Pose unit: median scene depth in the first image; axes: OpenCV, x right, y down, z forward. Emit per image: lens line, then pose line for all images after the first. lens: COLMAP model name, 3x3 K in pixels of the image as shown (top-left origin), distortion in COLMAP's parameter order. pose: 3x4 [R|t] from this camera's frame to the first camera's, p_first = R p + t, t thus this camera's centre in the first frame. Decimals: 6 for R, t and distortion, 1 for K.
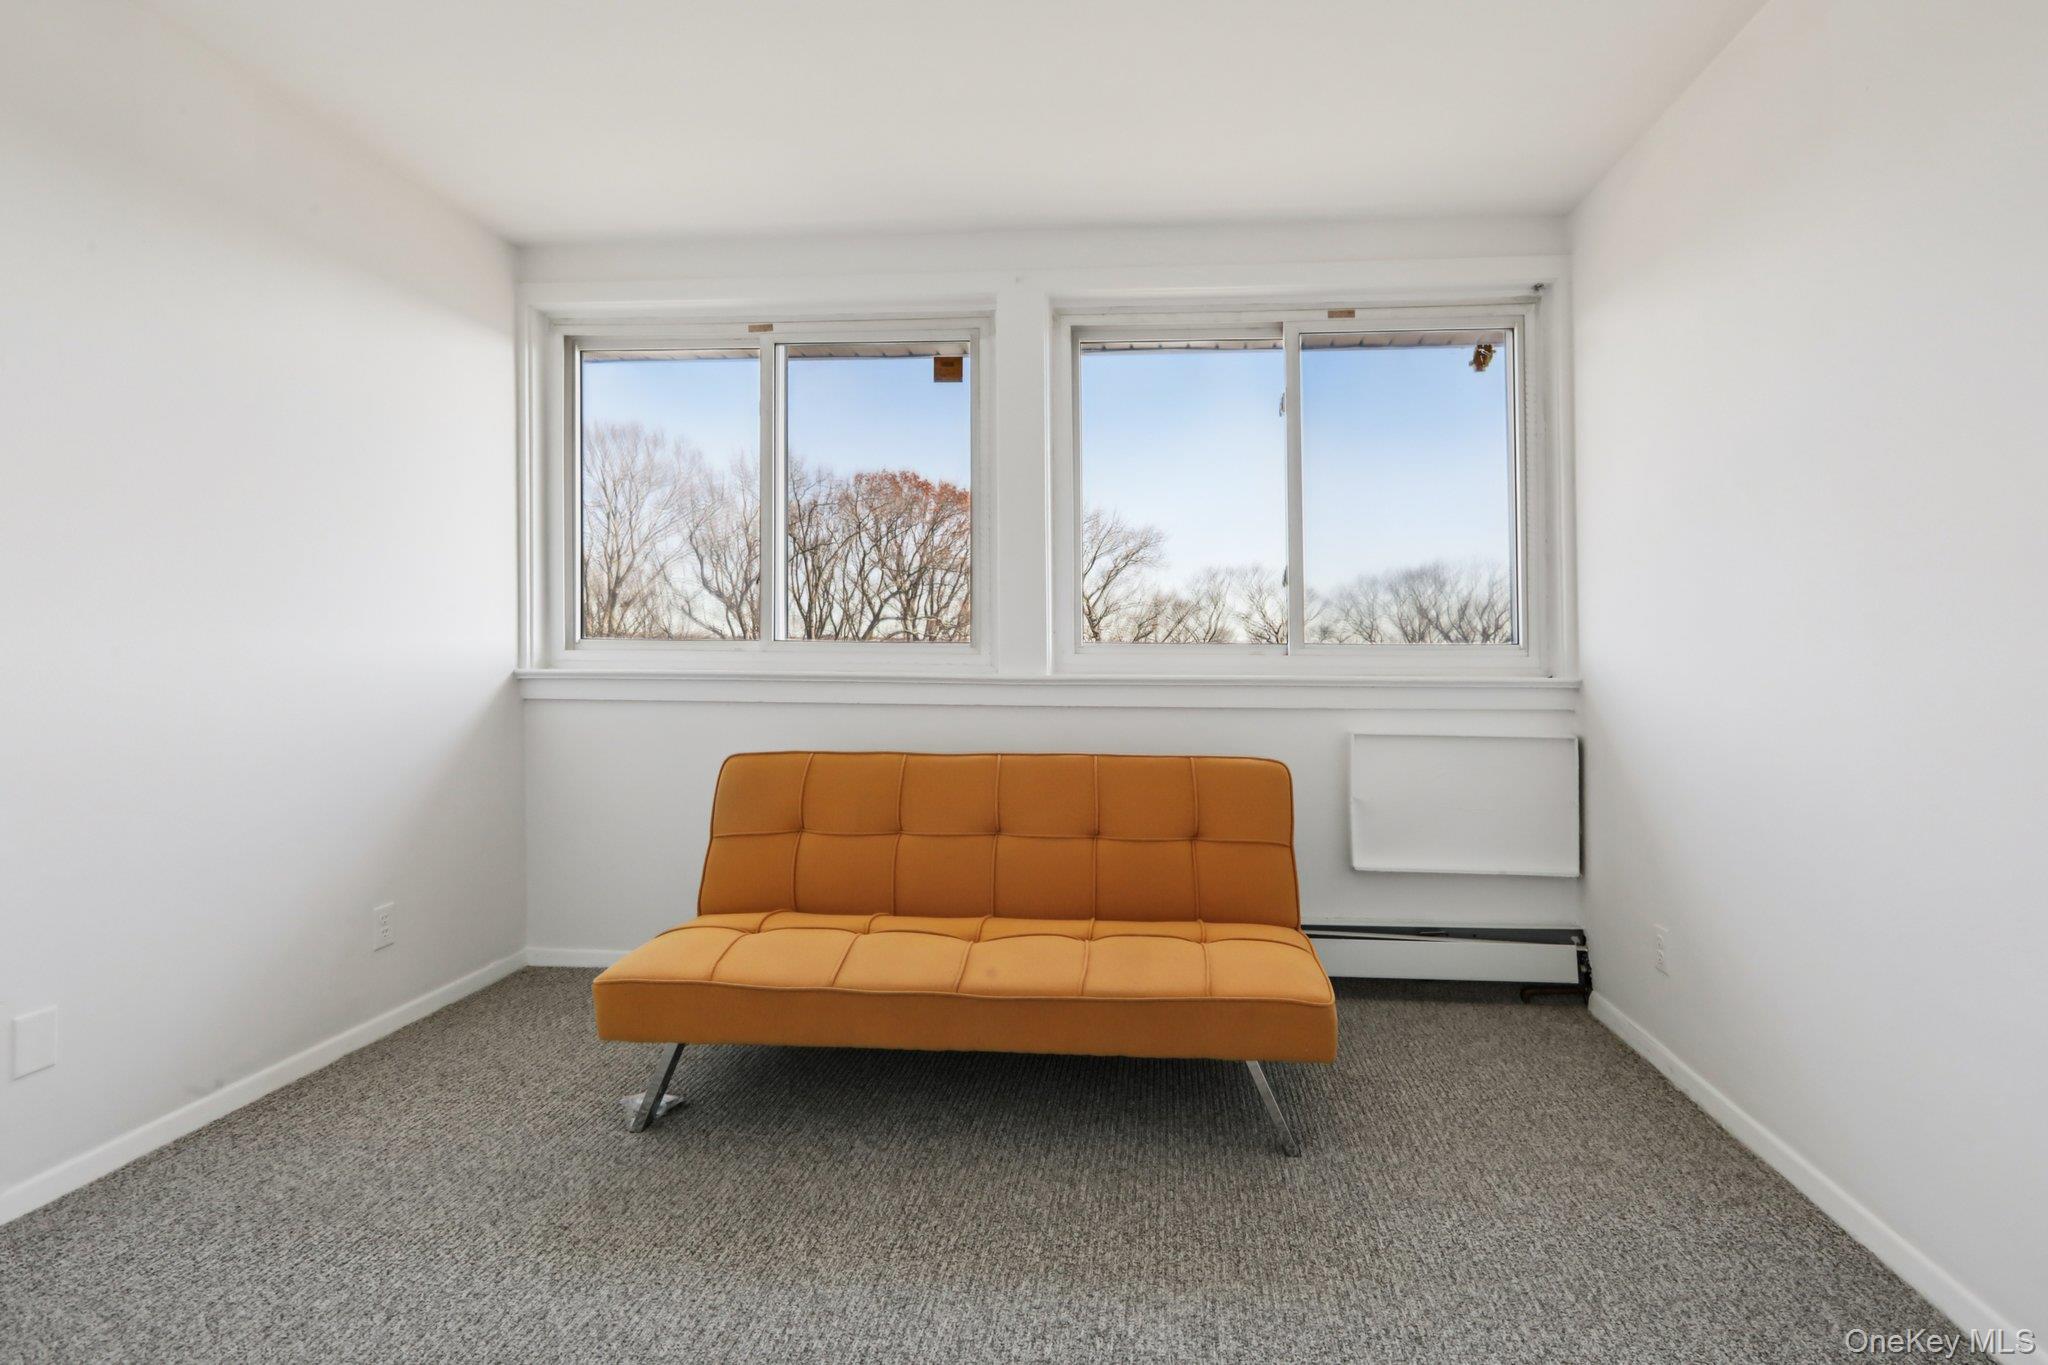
lens RADIAL K [[951.9, 0, 1062.7], [0, 951.9, 664.7], [0, 0, 1]] dist [-0.003037, 0.000125]
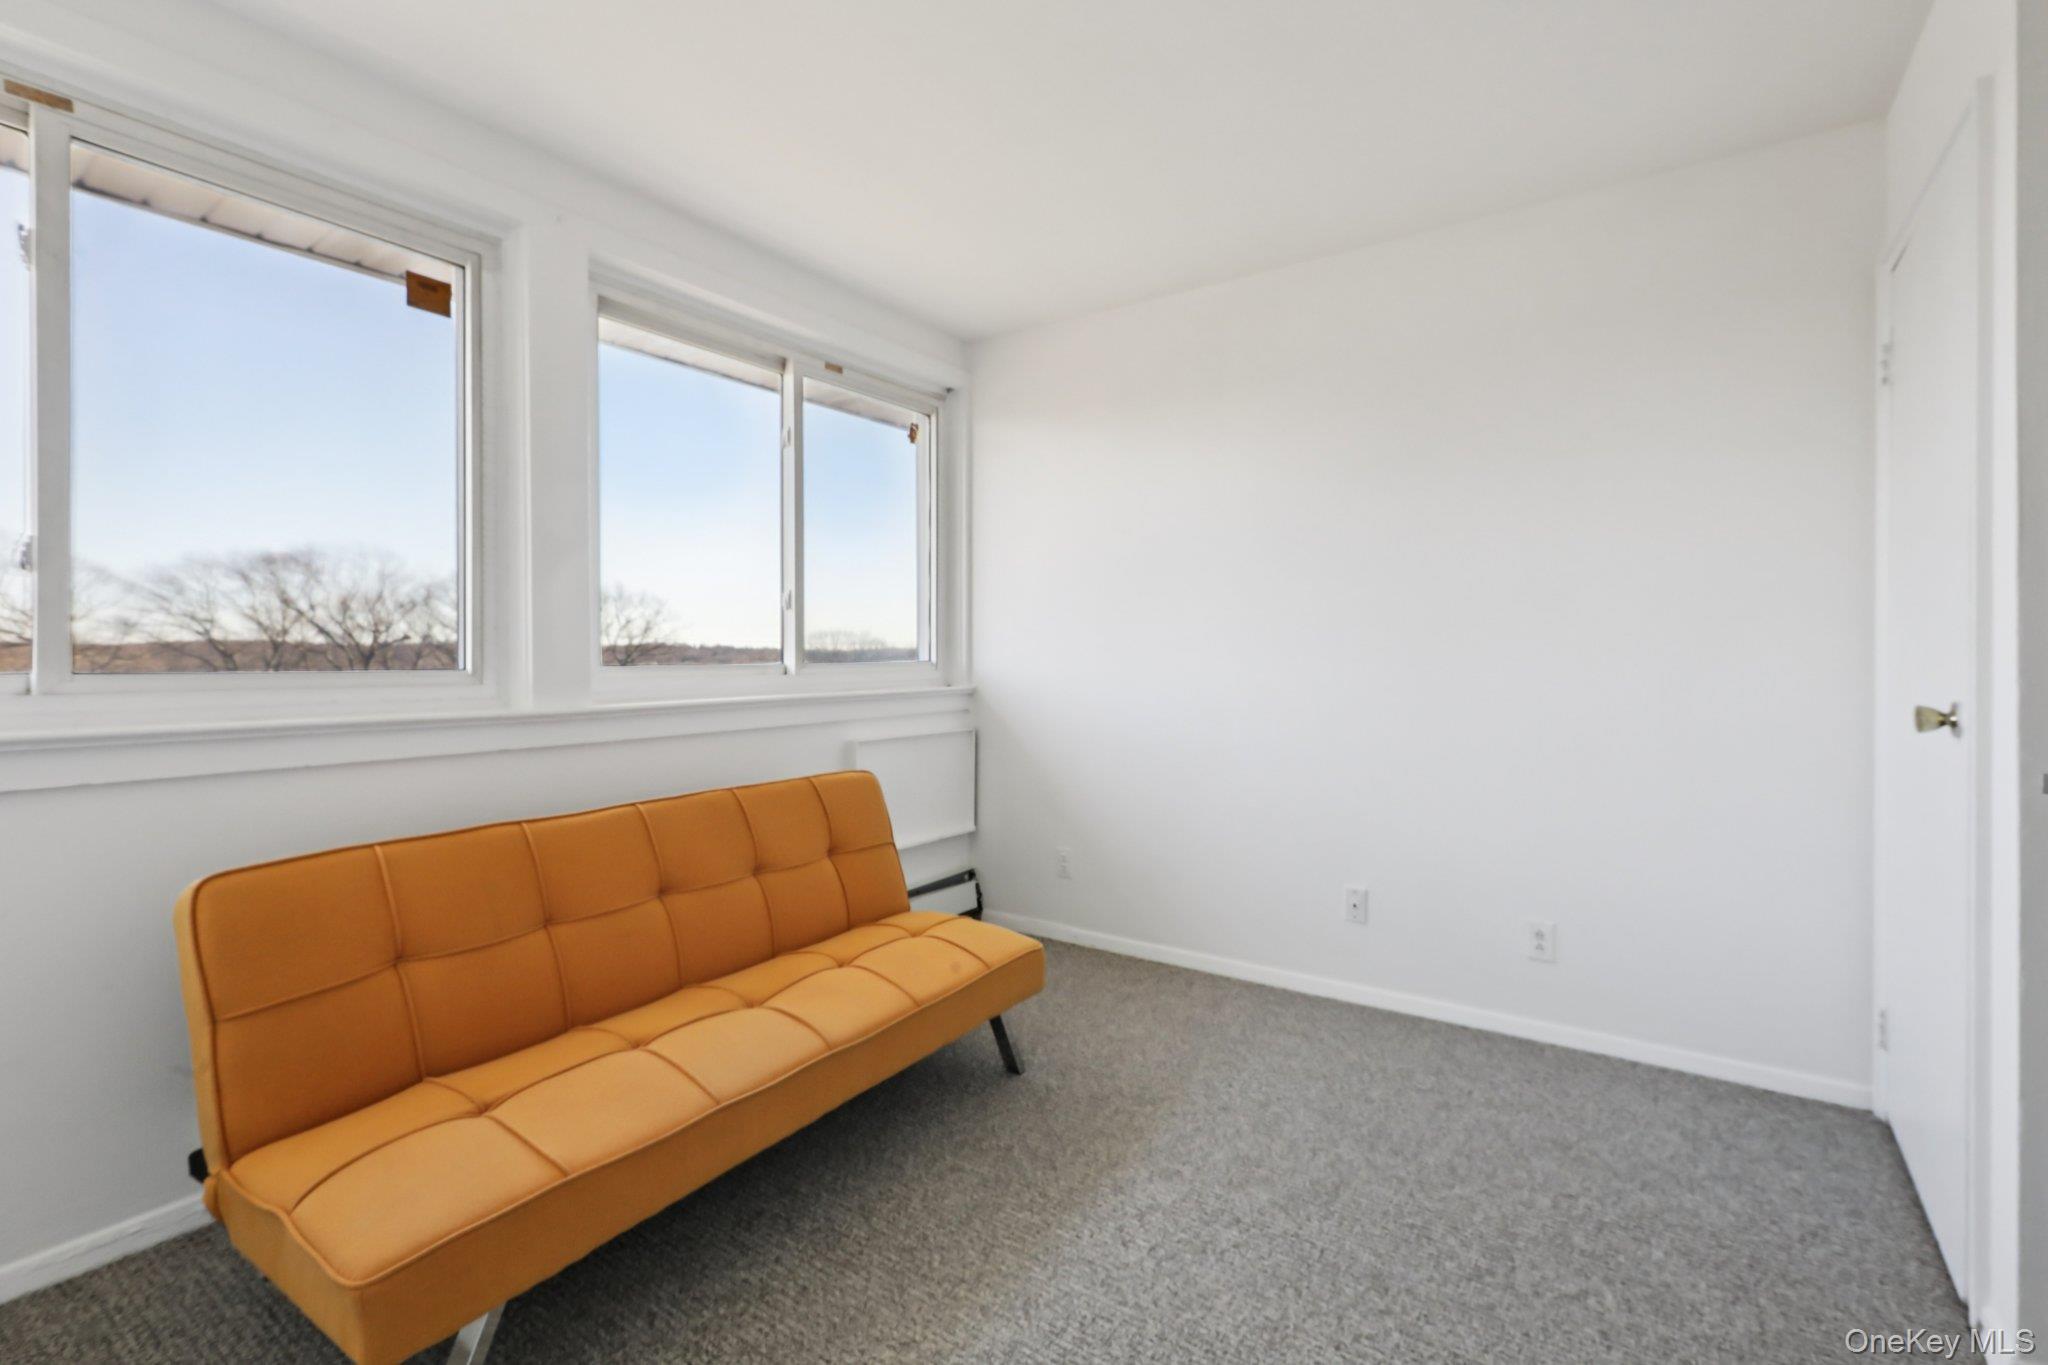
lens RADIAL K [[955.2, 0, 1016.4], [0, 955.2, 681.2], [0, 0, 1]] dist [-0.000250, -0.000061]
pose [[0.469337, -0.036049, 0.882283, -0.615320], [0.016087, 0.999350, 0.032274, -0.034714], [-0.882873, -0.000954, 0.469612, 0.287365]]
